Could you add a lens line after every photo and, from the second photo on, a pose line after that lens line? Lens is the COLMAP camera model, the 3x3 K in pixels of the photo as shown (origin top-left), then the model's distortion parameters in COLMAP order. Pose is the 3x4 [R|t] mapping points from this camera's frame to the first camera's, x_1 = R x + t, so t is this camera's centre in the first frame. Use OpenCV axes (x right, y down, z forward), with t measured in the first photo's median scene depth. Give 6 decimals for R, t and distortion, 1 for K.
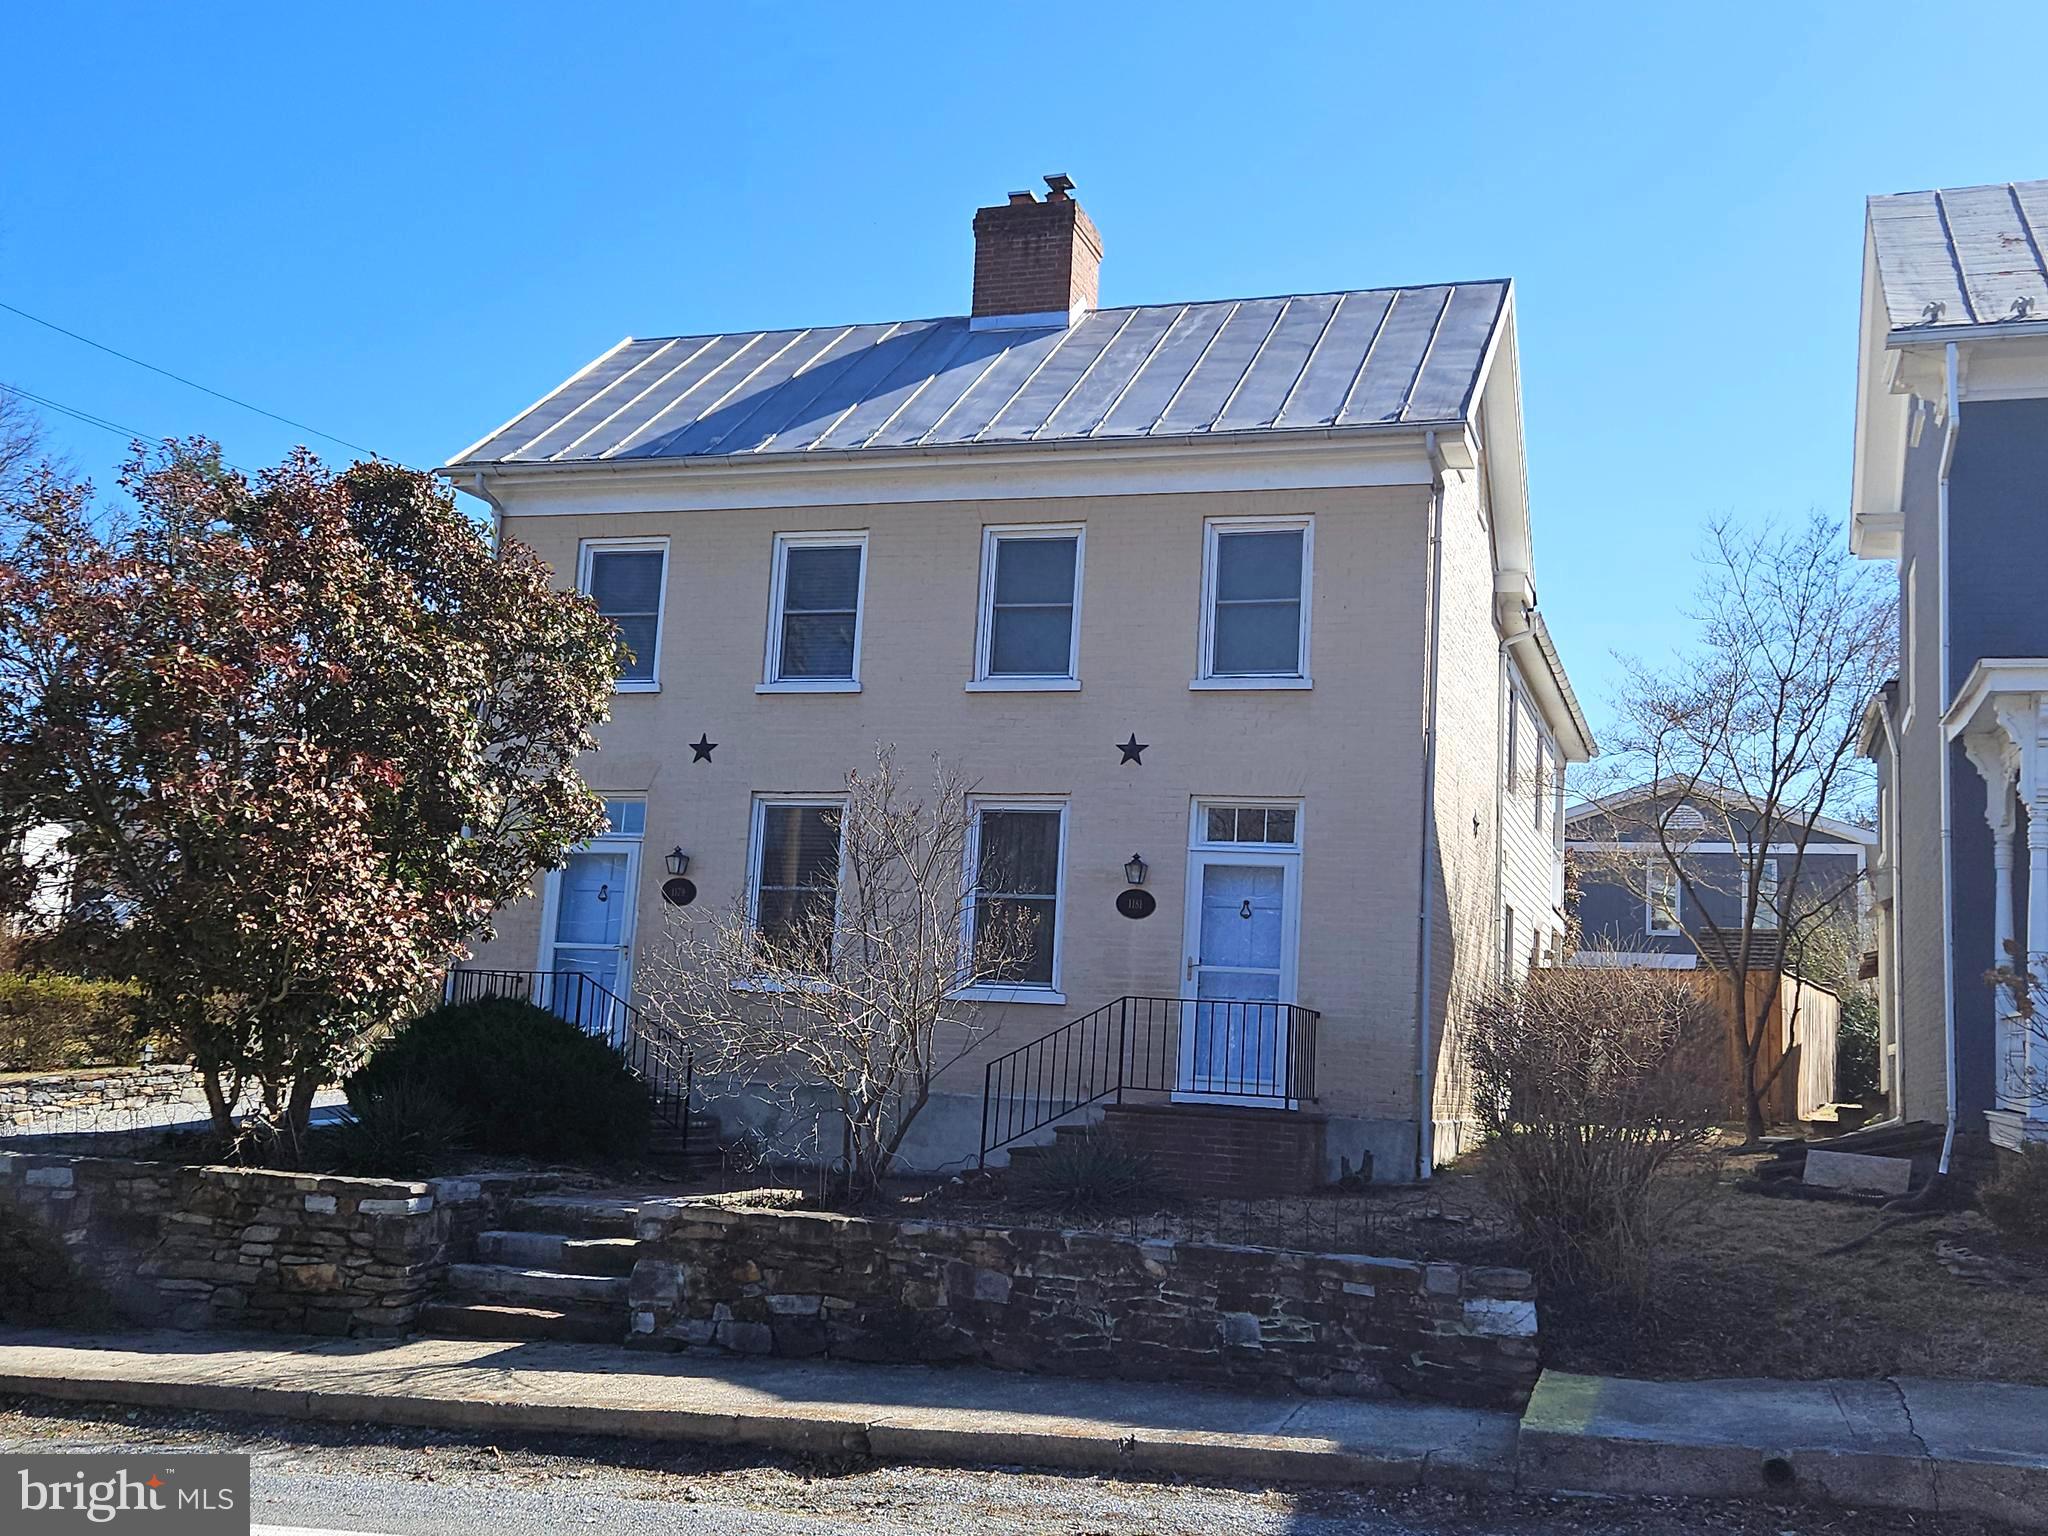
lens RADIAL K [[1375.9, 0, 1019.0], [0, 1375.9, 778.5], [0, 0, 1]] dist [0.040210, 0.000671]
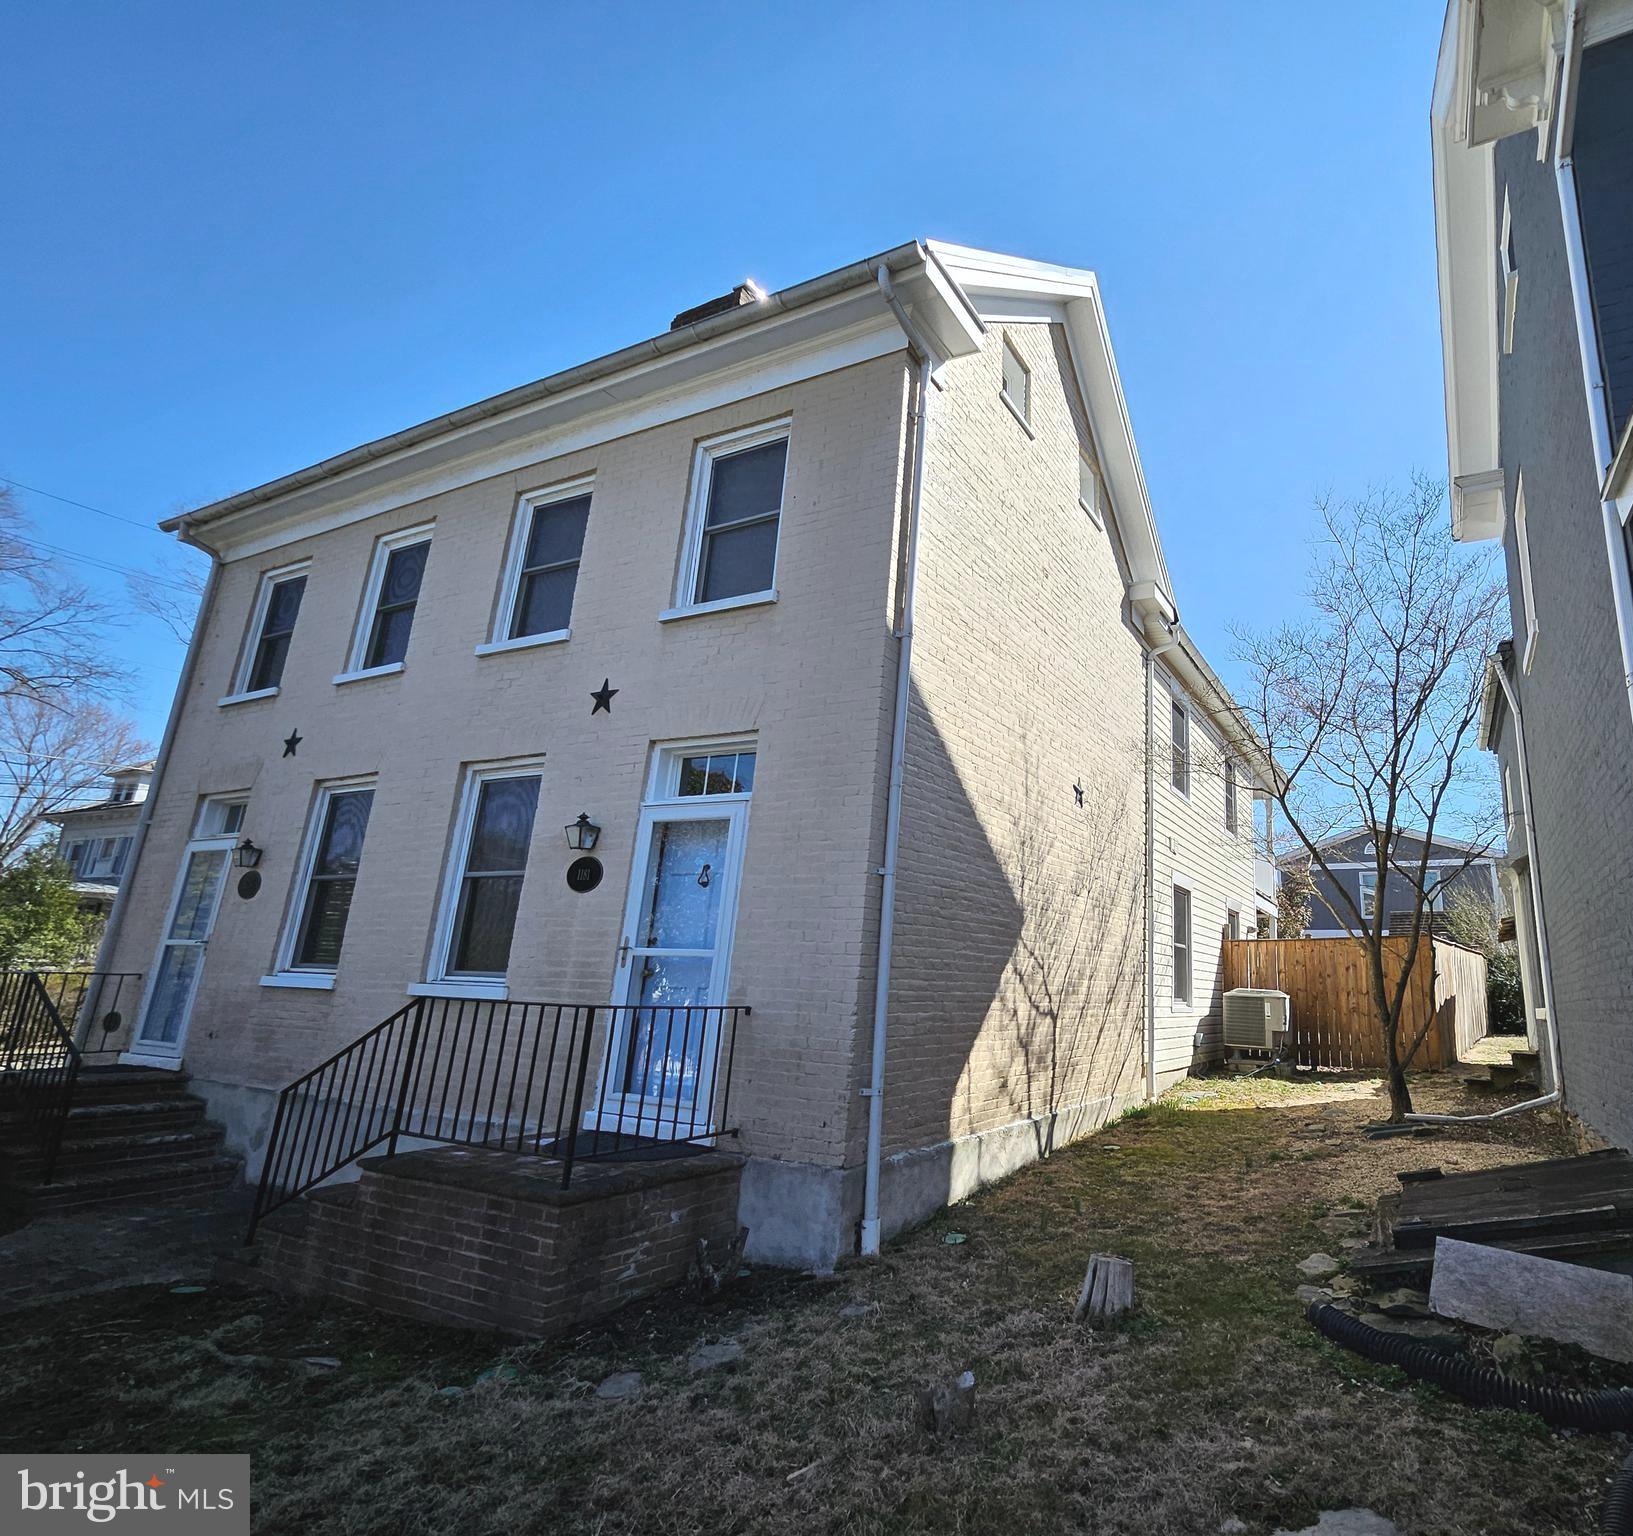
lens RADIAL K [[921.8, 0, 820.1], [0, 921.8, 755.4], [0, 0, 1]] dist [0.002842, -0.000295]
pose [[0.995826, -0.042538, -0.080749, 0.244548], [0.036558, 0.996577, -0.074149, 0.058967], [0.083627, 0.070888, 0.993973, 0.407643]]
